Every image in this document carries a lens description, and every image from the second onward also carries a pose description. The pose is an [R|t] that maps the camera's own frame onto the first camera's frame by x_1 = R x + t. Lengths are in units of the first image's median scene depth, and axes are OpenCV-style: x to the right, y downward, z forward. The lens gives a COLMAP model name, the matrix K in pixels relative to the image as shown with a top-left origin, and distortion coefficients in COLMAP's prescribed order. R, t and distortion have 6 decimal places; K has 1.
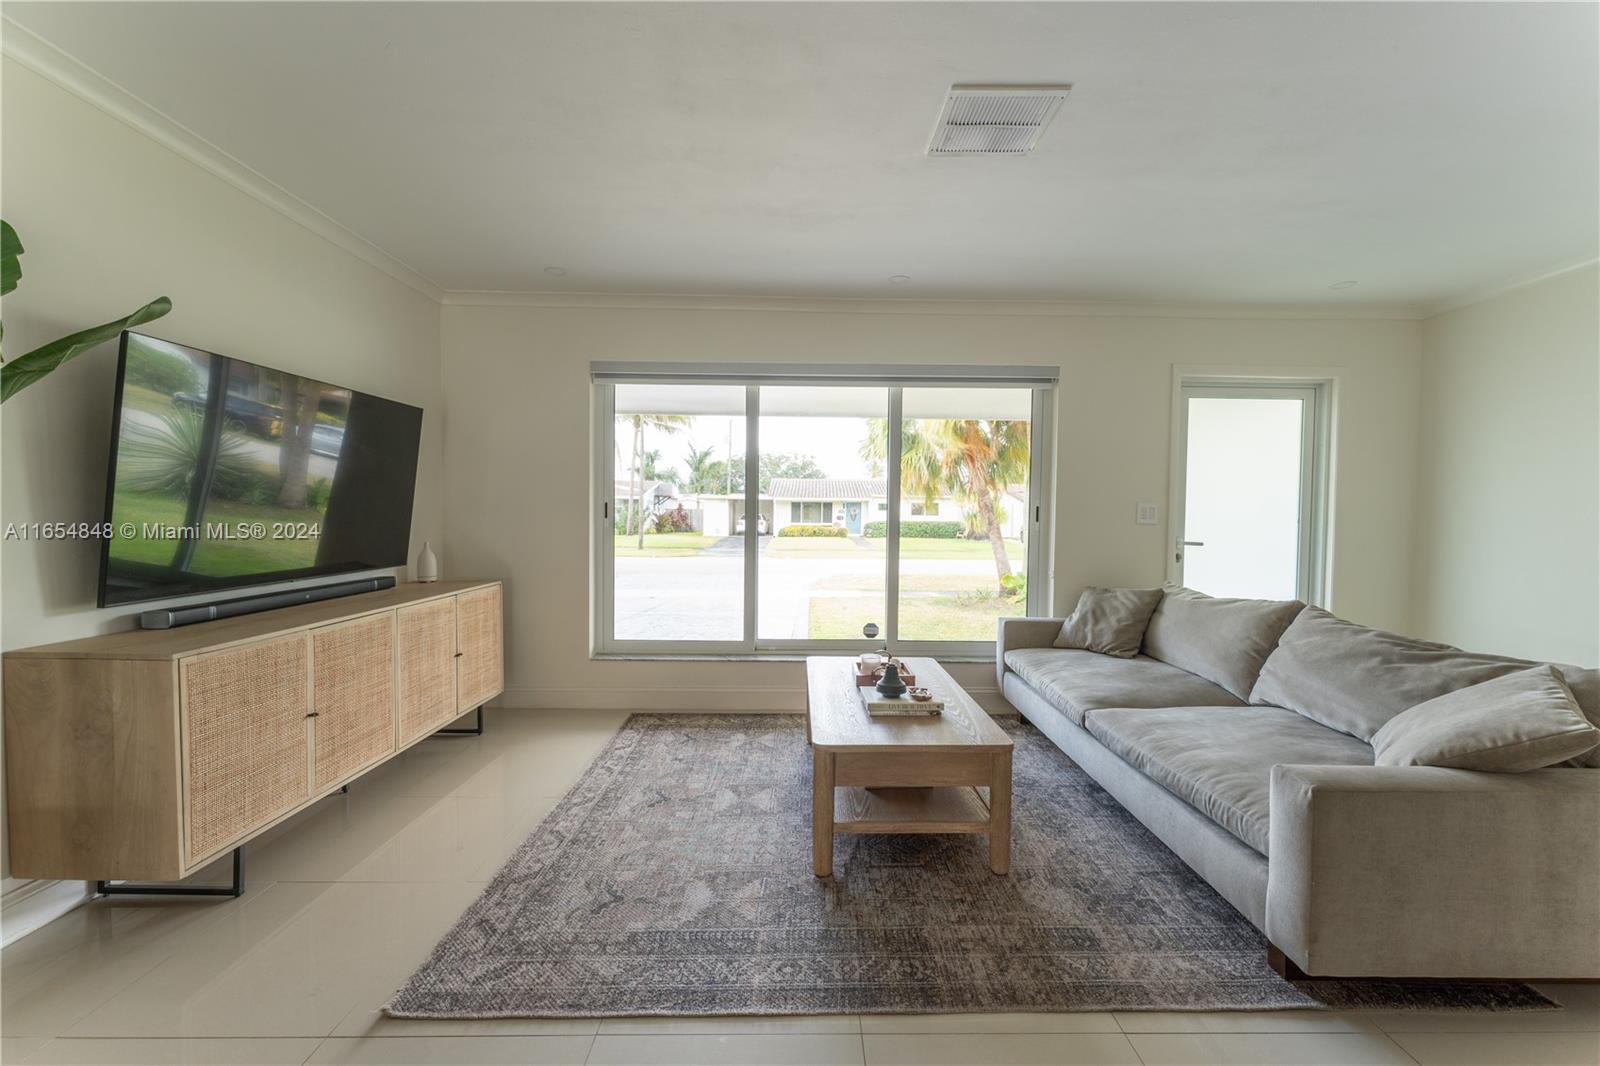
lens RADIAL K [[640.8, 0, 800.0], [0, 640.8, 533.0], [0, 0, 1]] dist [-0.000759, -0.000039]
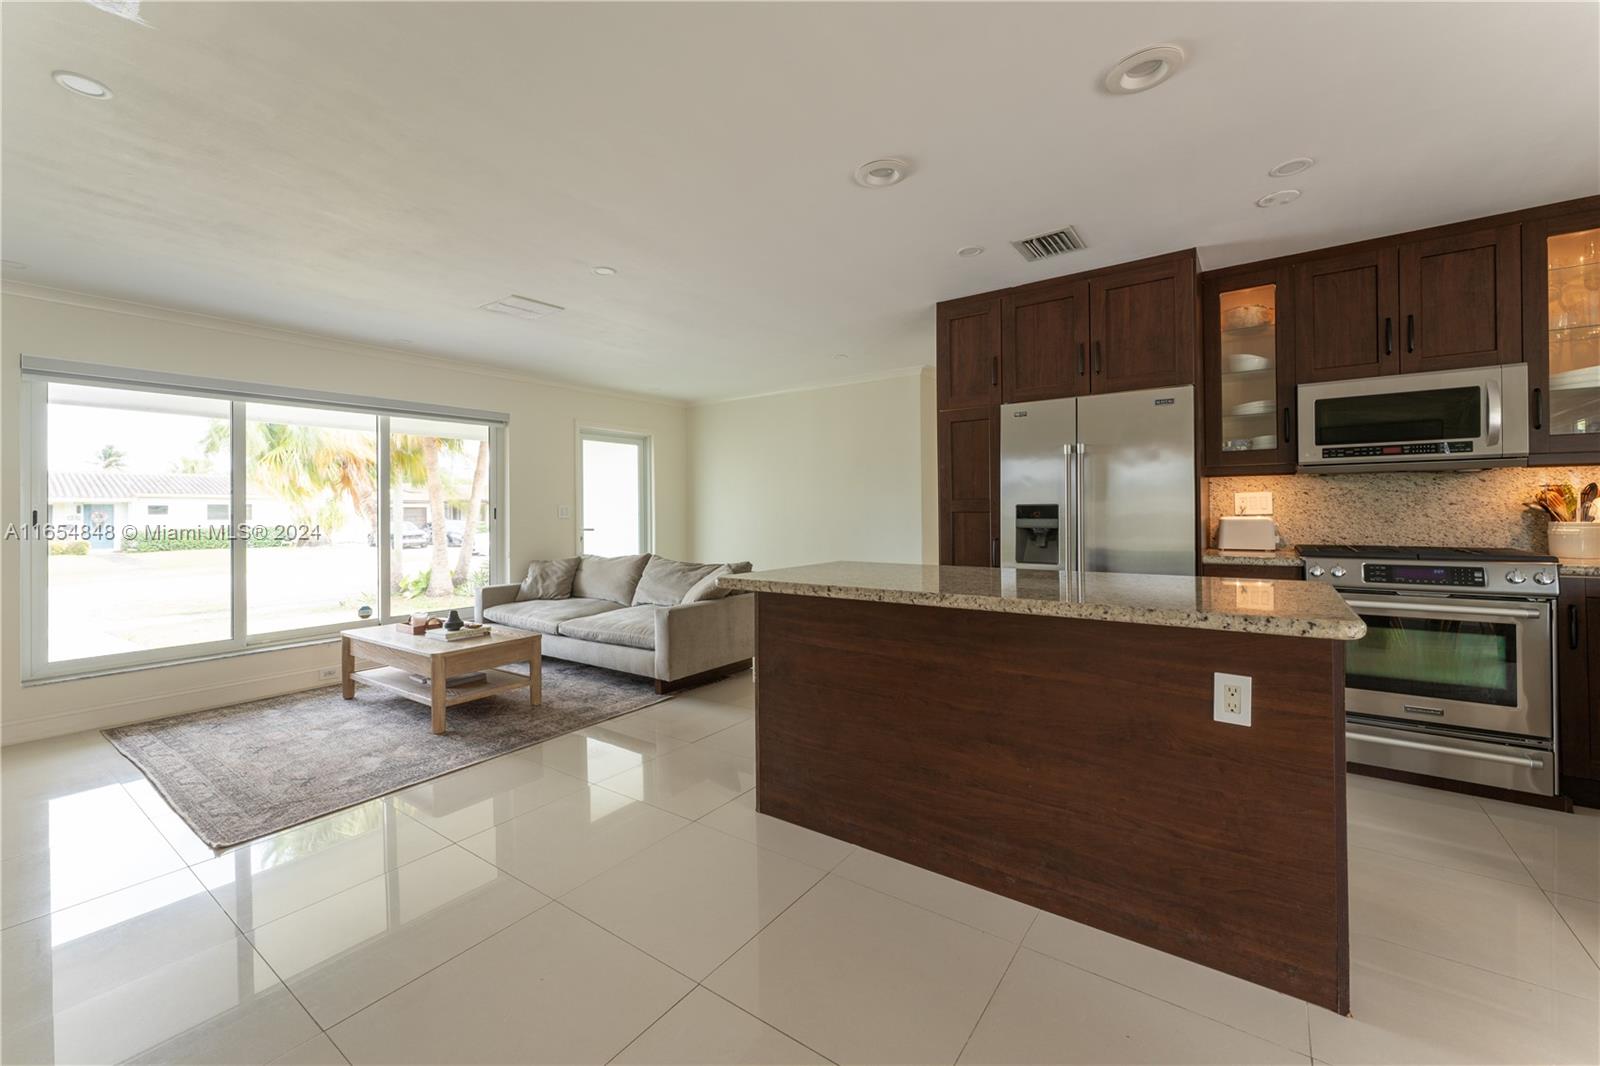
lens RADIAL K [[632.7, 0, 786.7], [0, 632.7, 510.6], [0, 0, 1]] dist [0.000652, 0.000286]
pose [[0.599357, -0.017566, 0.800289, -0.525530], [0.044402, 0.998950, -0.011327, 0.012596], [-0.799250, 0.042323, 0.599507, -0.520476]]
